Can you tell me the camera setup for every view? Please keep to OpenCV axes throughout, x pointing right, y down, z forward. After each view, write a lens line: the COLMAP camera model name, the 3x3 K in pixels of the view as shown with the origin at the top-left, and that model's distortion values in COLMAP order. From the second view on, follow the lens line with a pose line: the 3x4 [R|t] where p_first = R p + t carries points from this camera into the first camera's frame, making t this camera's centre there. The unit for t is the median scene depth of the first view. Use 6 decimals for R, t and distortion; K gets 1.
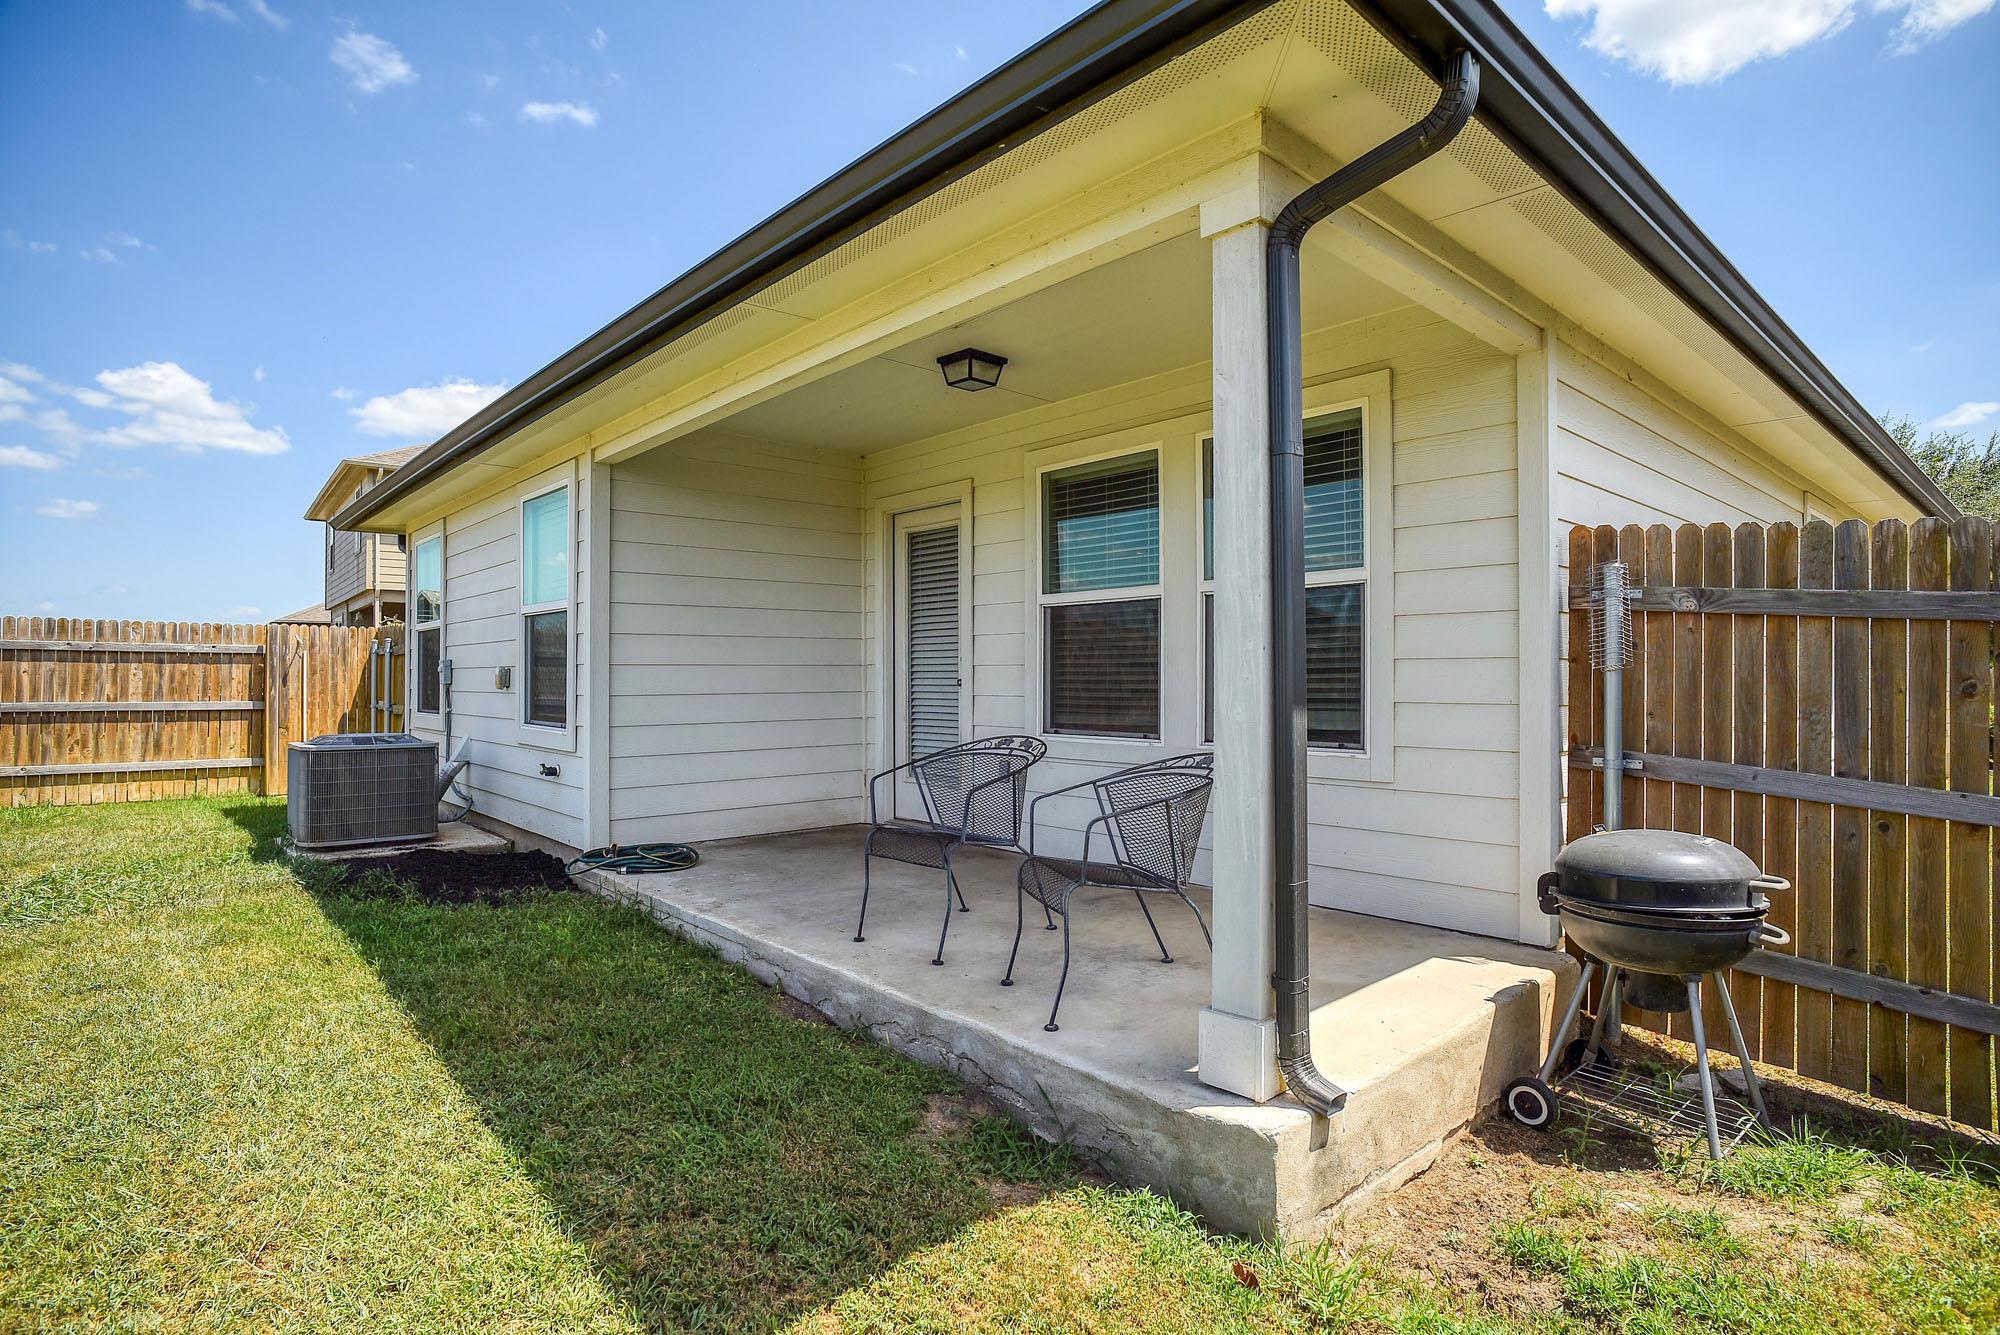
lens RADIAL K [[1027.0, 0, 1000.0], [0, 1027.0, 667.5], [0, 0, 1]] dist [-0.025553, 0.001958]
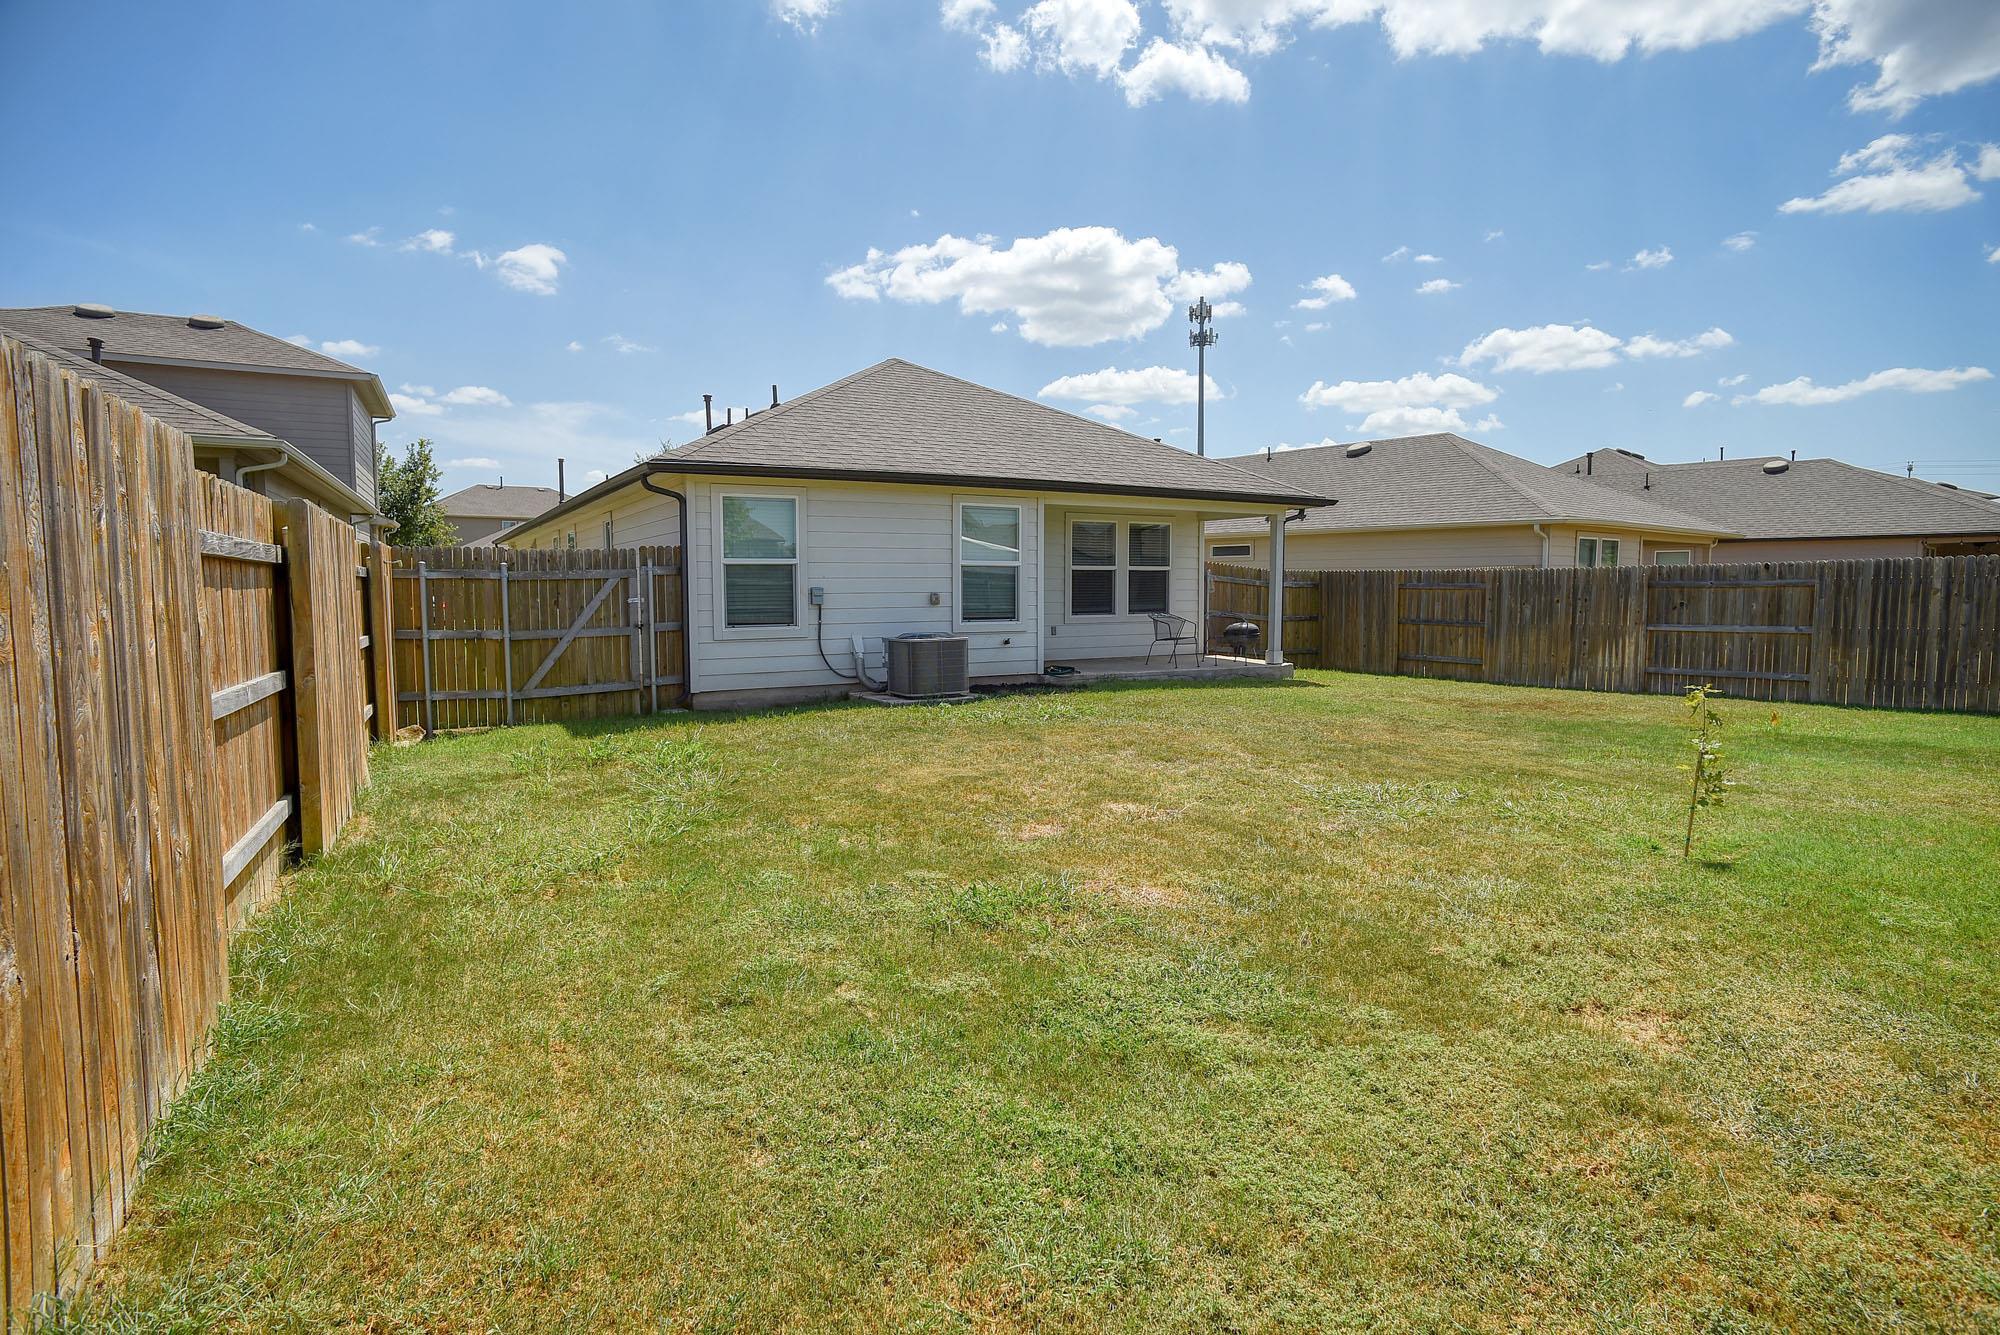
lens RADIAL K [[1027.0, 0, 1000.0], [0, 1027.0, 667.5], [0, 0, 1]] dist [-0.025553, 0.001958]
pose [[0.209782, -0.081601, 0.974337, -2.756686], [-0.009987, 0.996280, 0.085589, -0.031681], [-0.977697, -0.027686, 0.208187, 0.613886]]
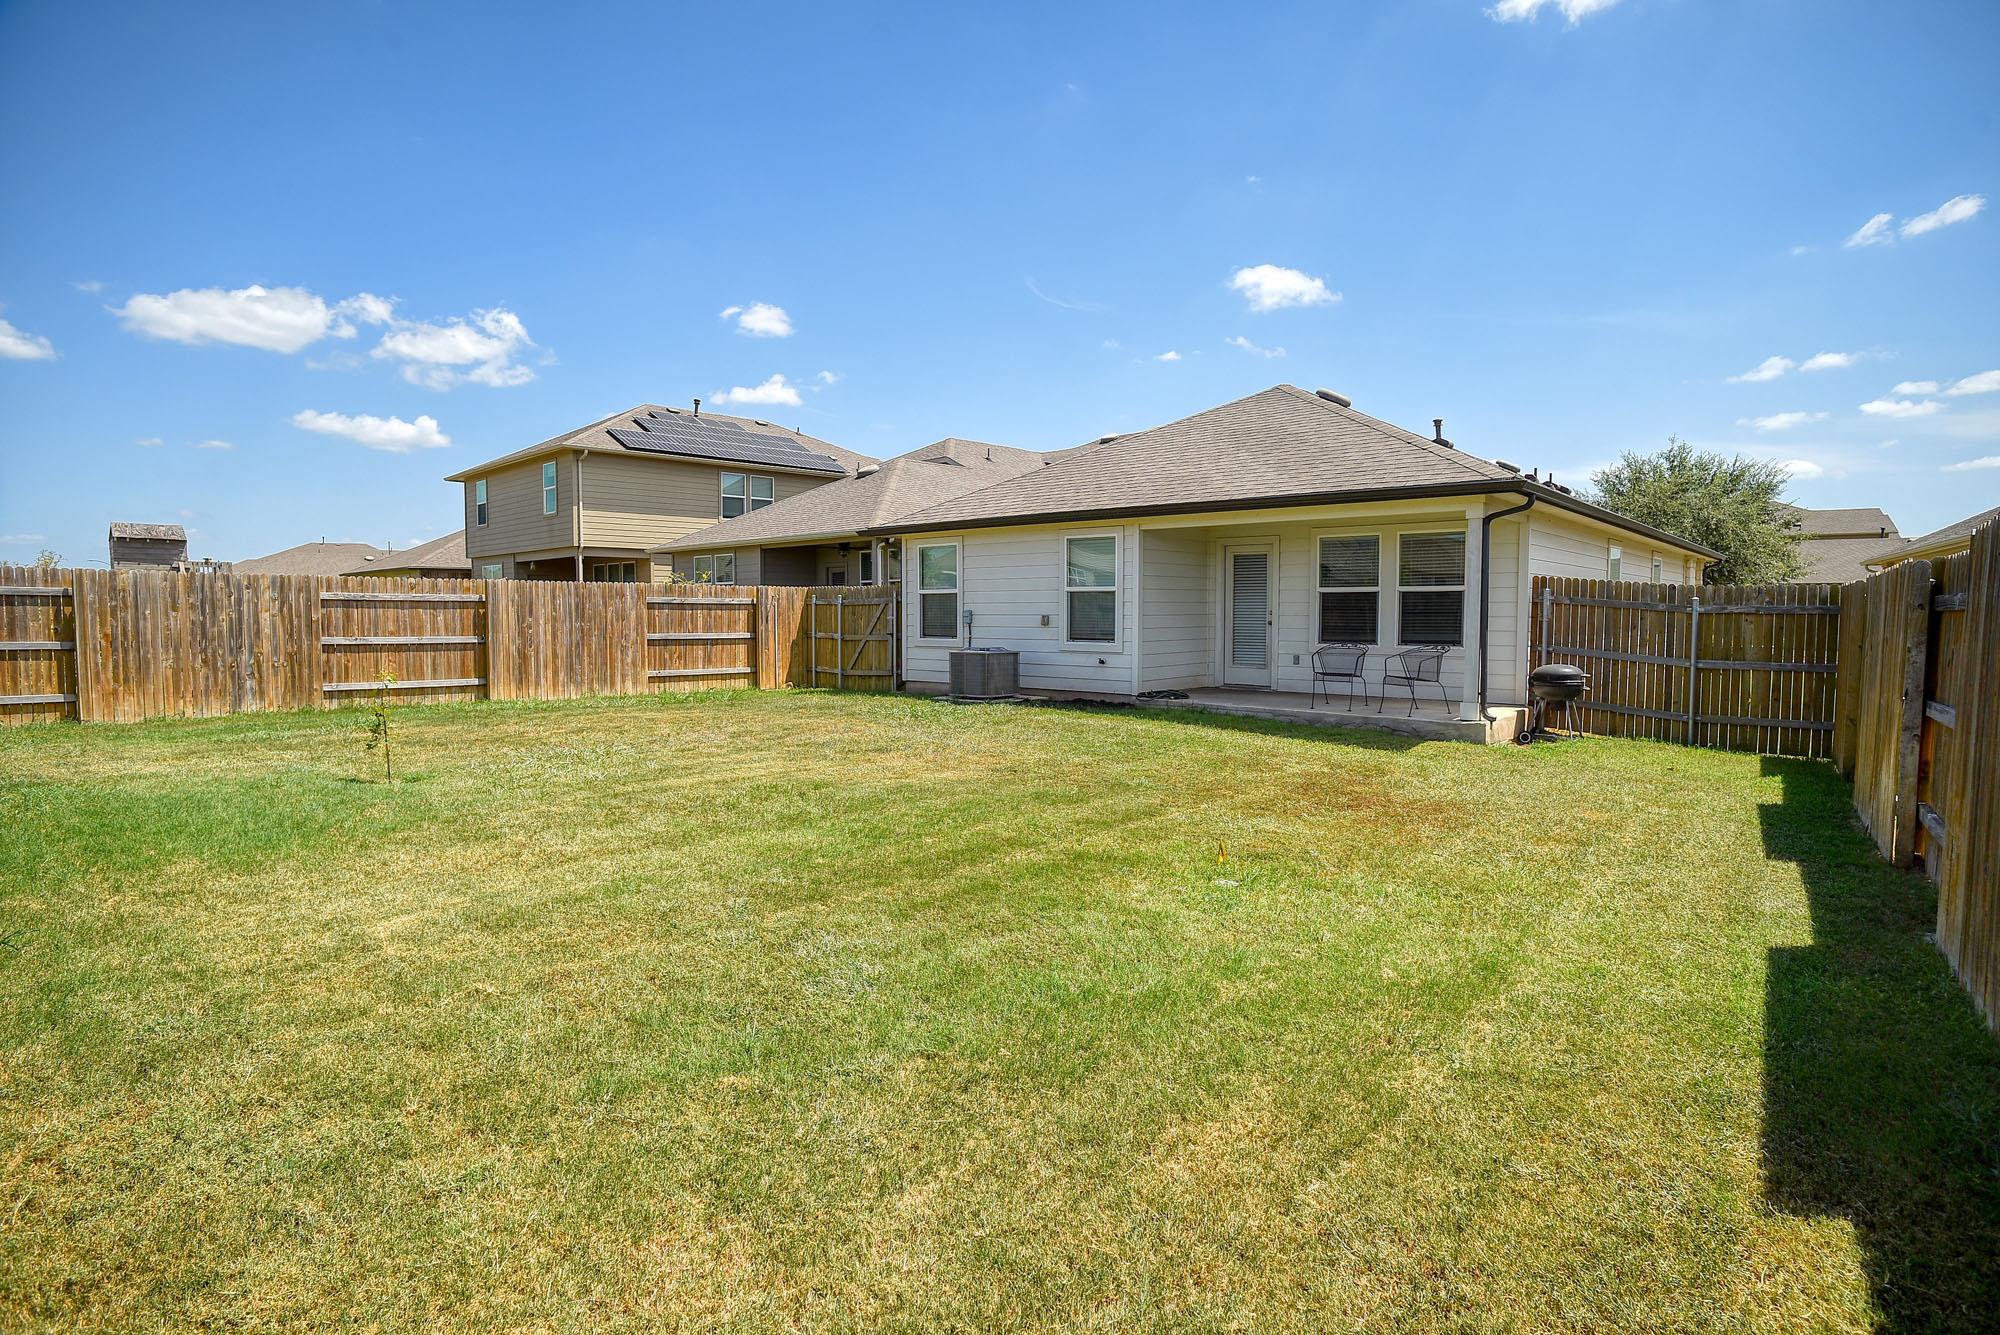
lens RADIAL K [[1028.3, 0, 1009.4], [0, 1028.3, 668.3], [0, 0, 1]] dist [-0.060977, 0.045006]
pose [[0.993142, -0.004378, 0.116828, -0.990710], [-0.002980, 0.998026, 0.062728, -0.029208], [-0.116872, -0.062646, 0.991169, -1.359217]]
